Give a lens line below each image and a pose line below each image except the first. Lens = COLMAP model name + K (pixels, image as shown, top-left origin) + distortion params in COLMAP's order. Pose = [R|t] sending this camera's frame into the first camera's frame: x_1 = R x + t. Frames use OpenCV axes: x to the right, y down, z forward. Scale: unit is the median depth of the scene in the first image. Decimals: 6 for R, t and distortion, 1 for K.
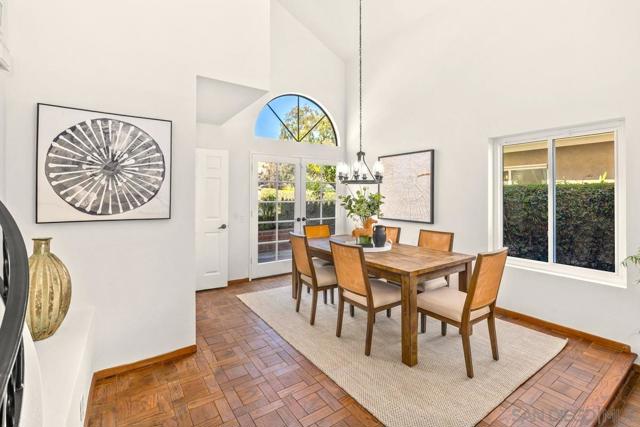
lens RADIAL K [[291.7, 0, 320.5], [0, 291.7, 192.2], [0, 0, 1]] dist [-0.002178, -0.000225]
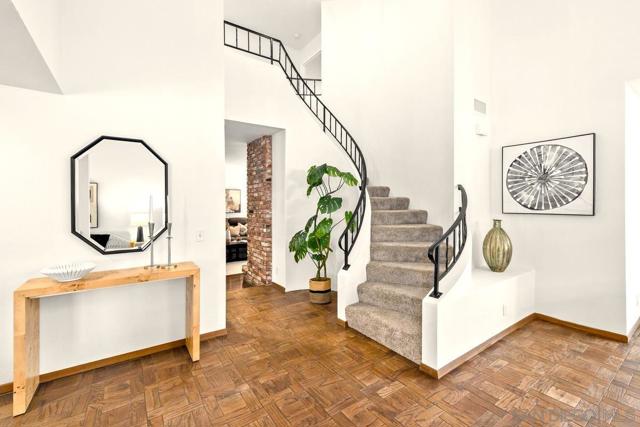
lens RADIAL K [[278.0, 0, 319.0], [0, 278.0, 207.6], [0, 0, 1]] dist [-0.002317, -0.000079]
pose [[0.006992, 0.006697, -0.999953, 0.663541], [0.010829, 0.999918, 0.006772, 0.042455], [0.999917, -0.010876, 0.006919, -0.140779]]
